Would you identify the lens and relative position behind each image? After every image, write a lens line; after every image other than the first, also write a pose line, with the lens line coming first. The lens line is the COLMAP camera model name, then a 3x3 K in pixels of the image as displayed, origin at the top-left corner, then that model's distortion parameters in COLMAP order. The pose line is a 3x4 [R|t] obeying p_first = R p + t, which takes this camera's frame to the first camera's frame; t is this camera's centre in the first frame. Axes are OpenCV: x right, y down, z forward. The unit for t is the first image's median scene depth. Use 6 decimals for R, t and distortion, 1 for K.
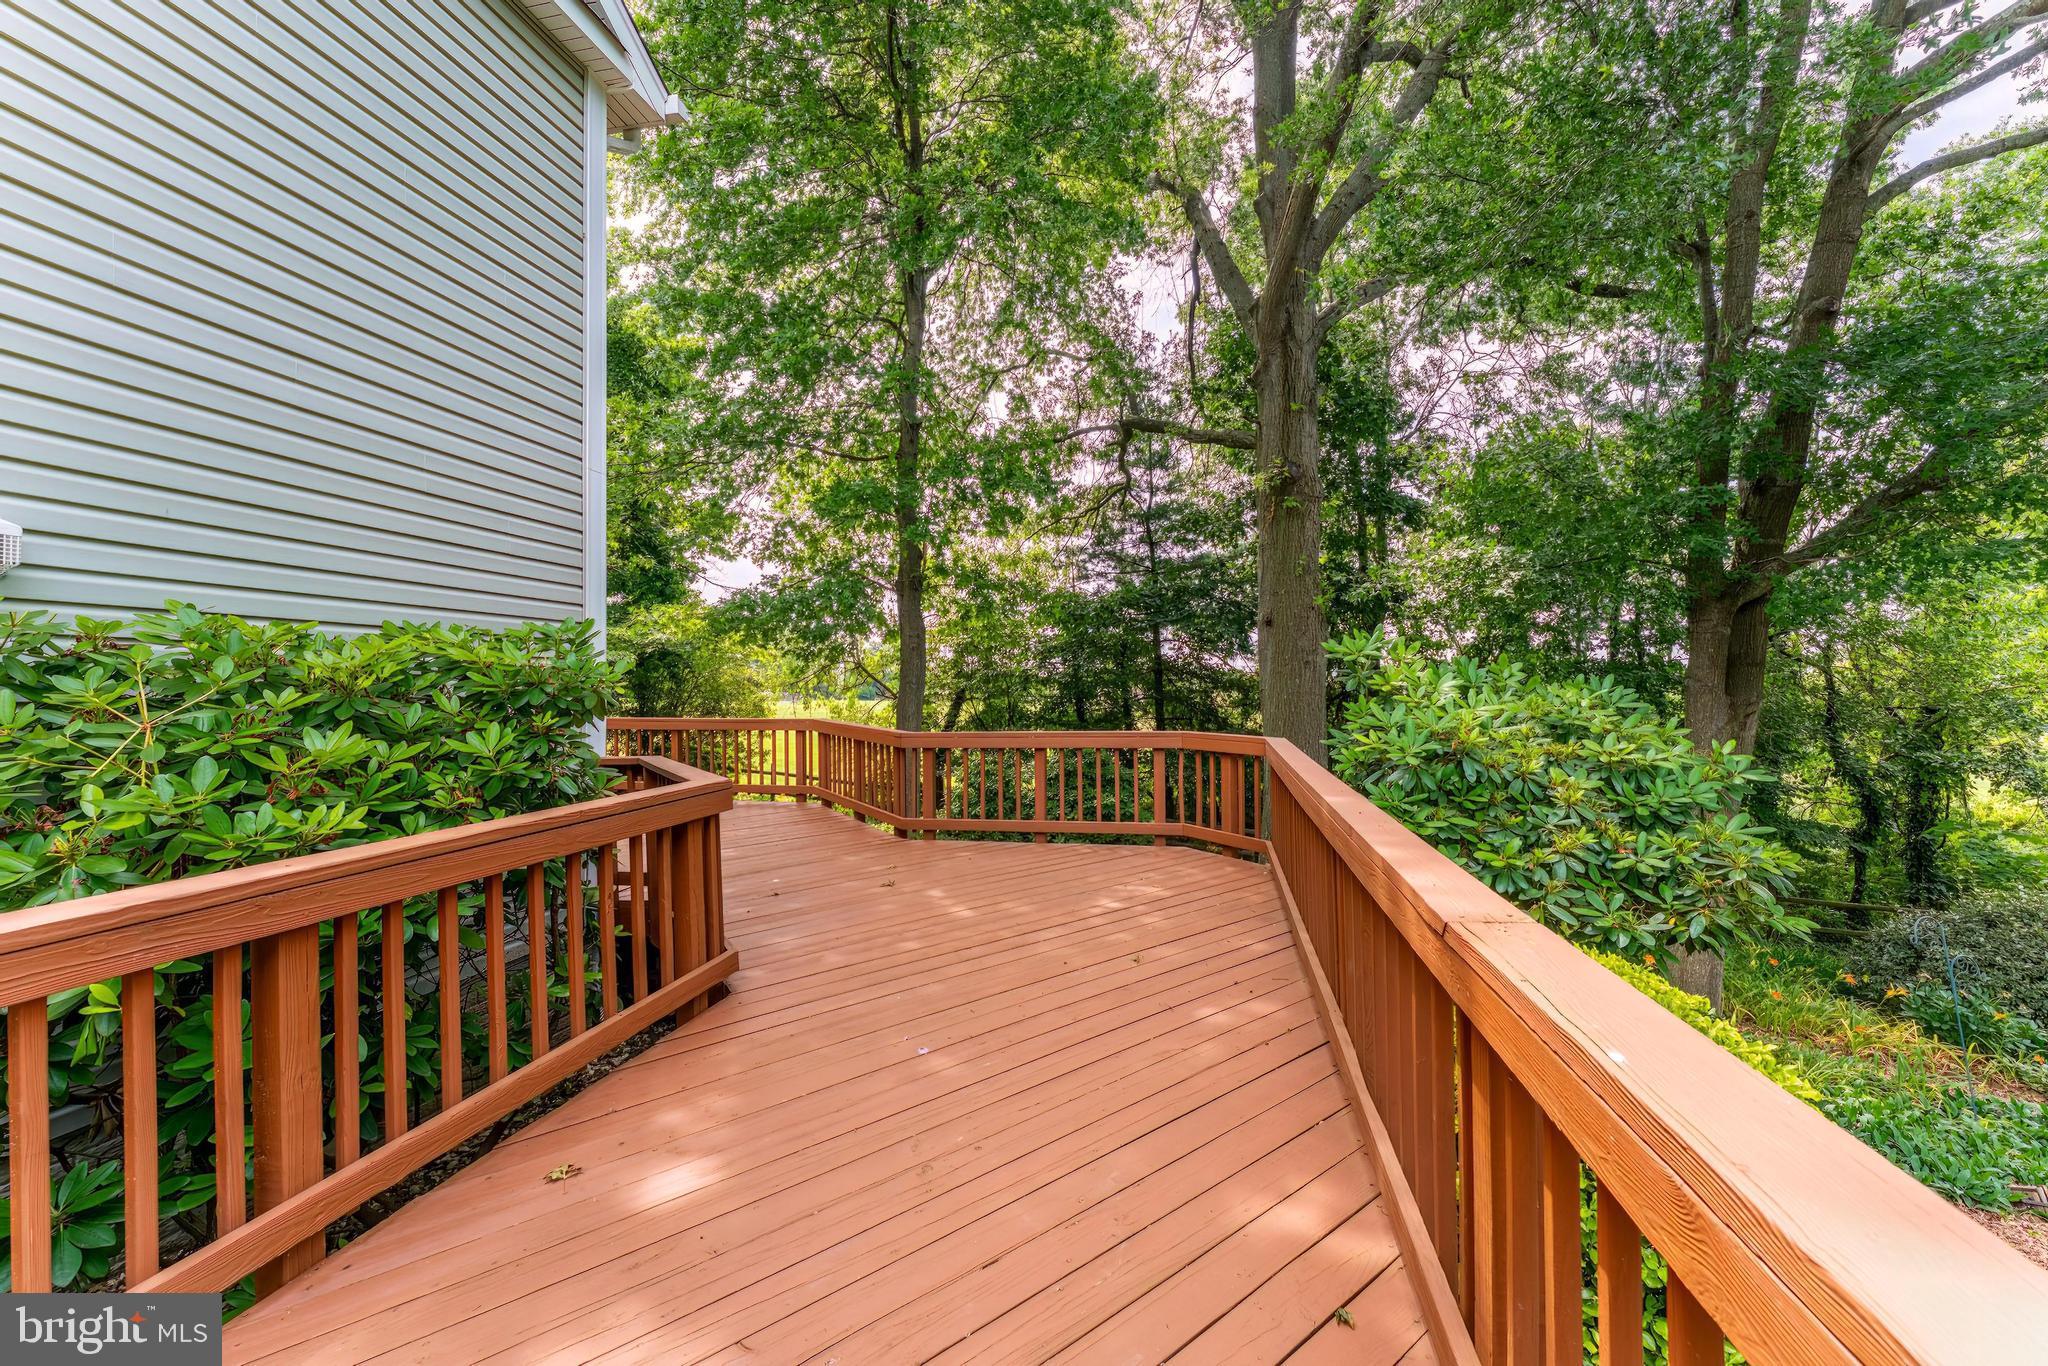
lens RADIAL K [[818.0, 0, 1021.5], [0, 818.0, 684.5], [0, 0, 1]] dist [-0.008089, 0.000199]
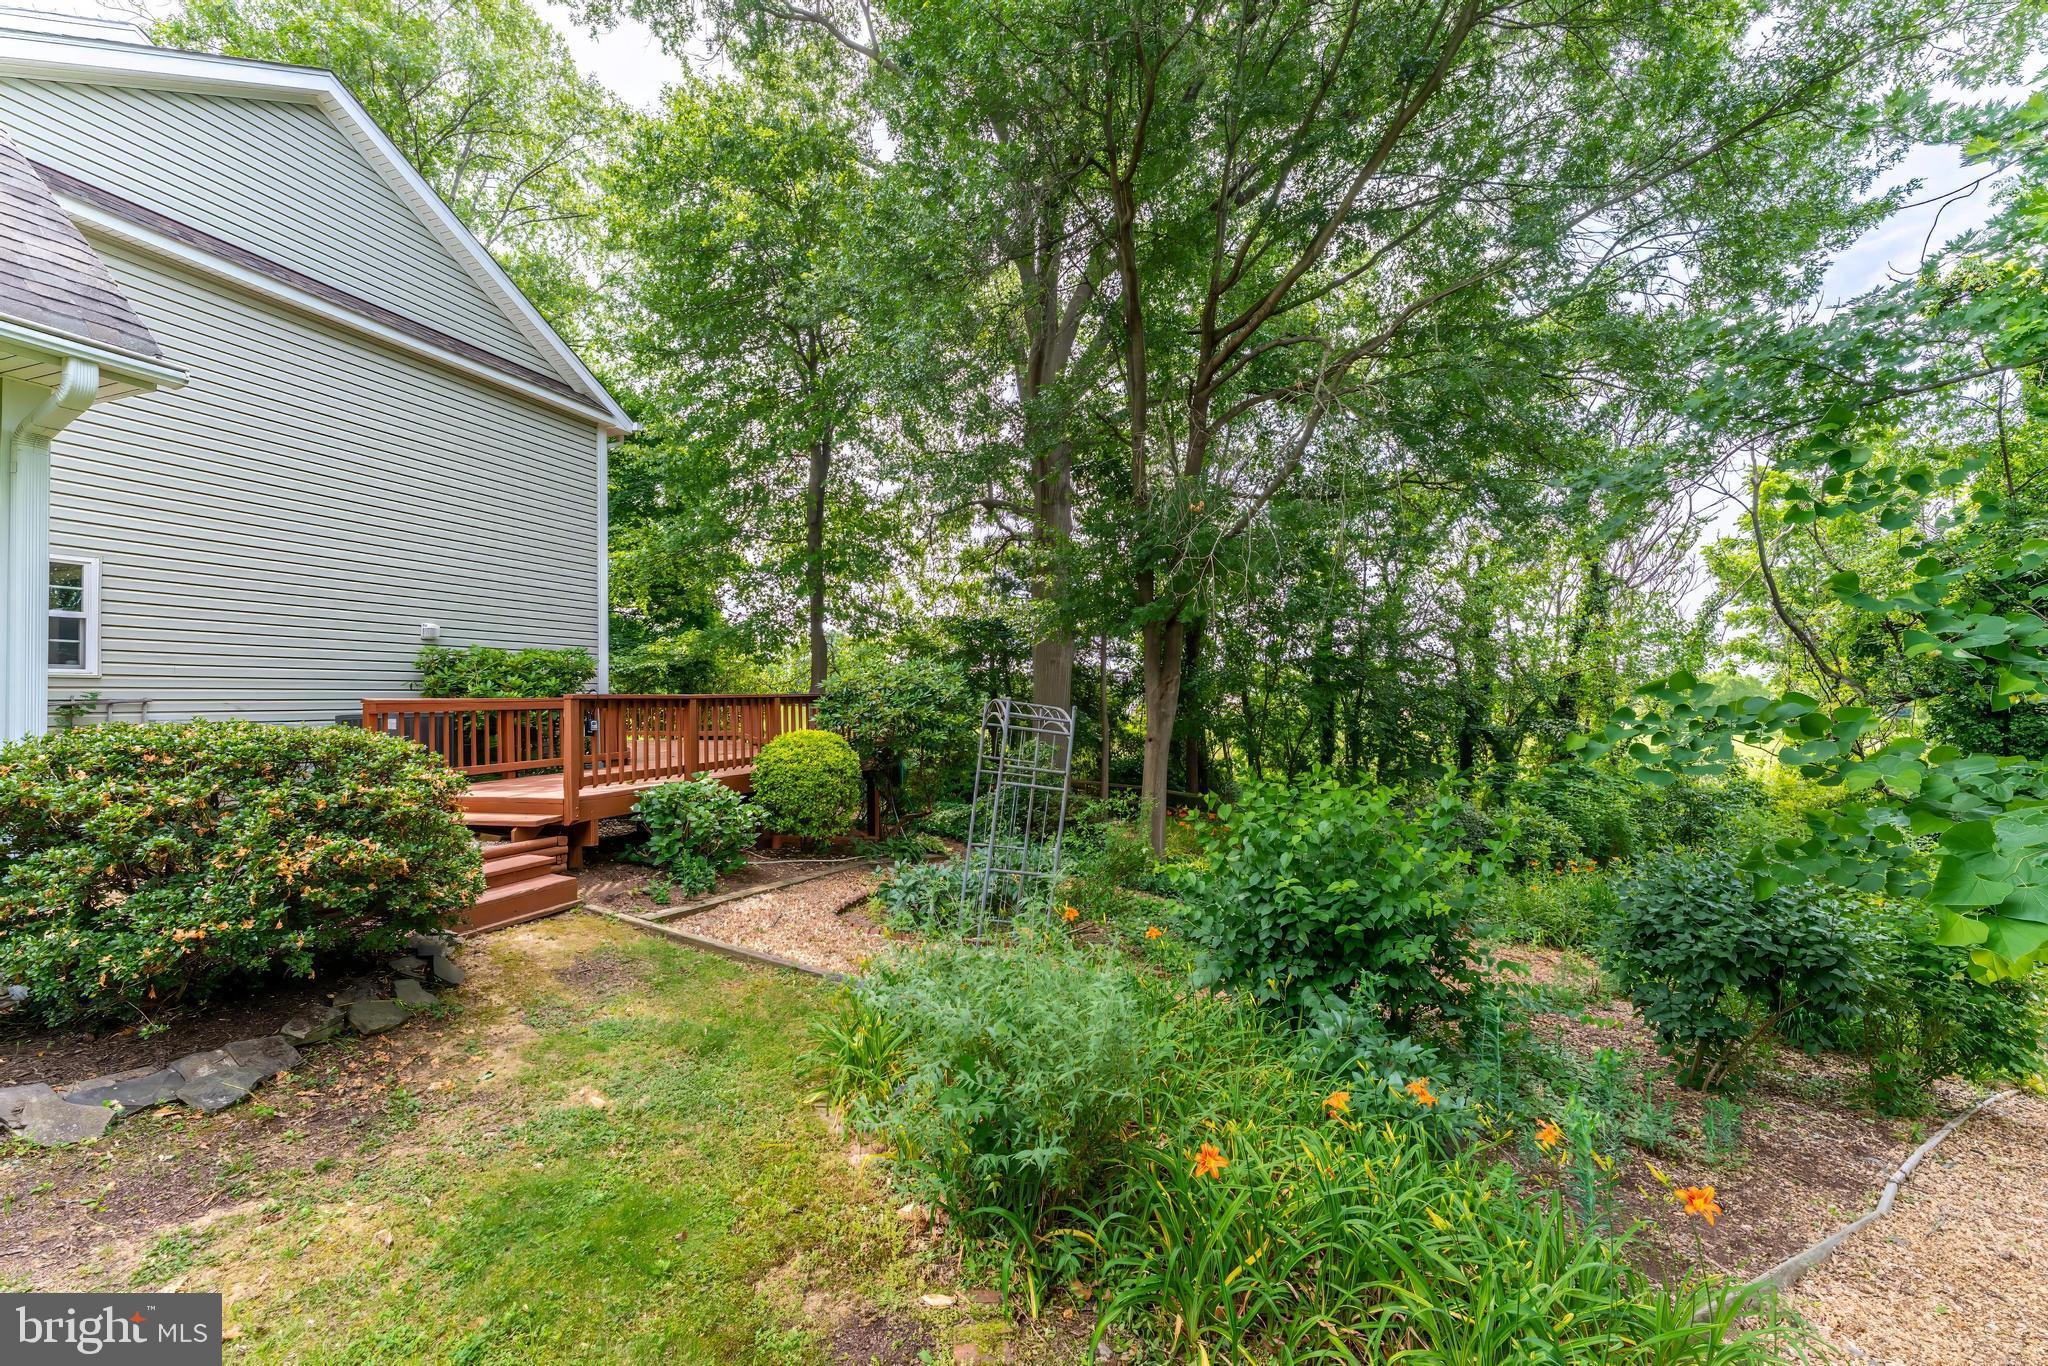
lens RADIAL K [[818.0, 0, 1026.8], [0, 818.0, 689.9], [0, 0, 1]] dist [-0.008089, 0.000199]
pose [[0.994119, -0.003115, -0.108249, 1.918044], [0.002922, 0.999994, -0.001947, 0.125480], [0.108254, 0.001619, 0.994122, -2.480894]]
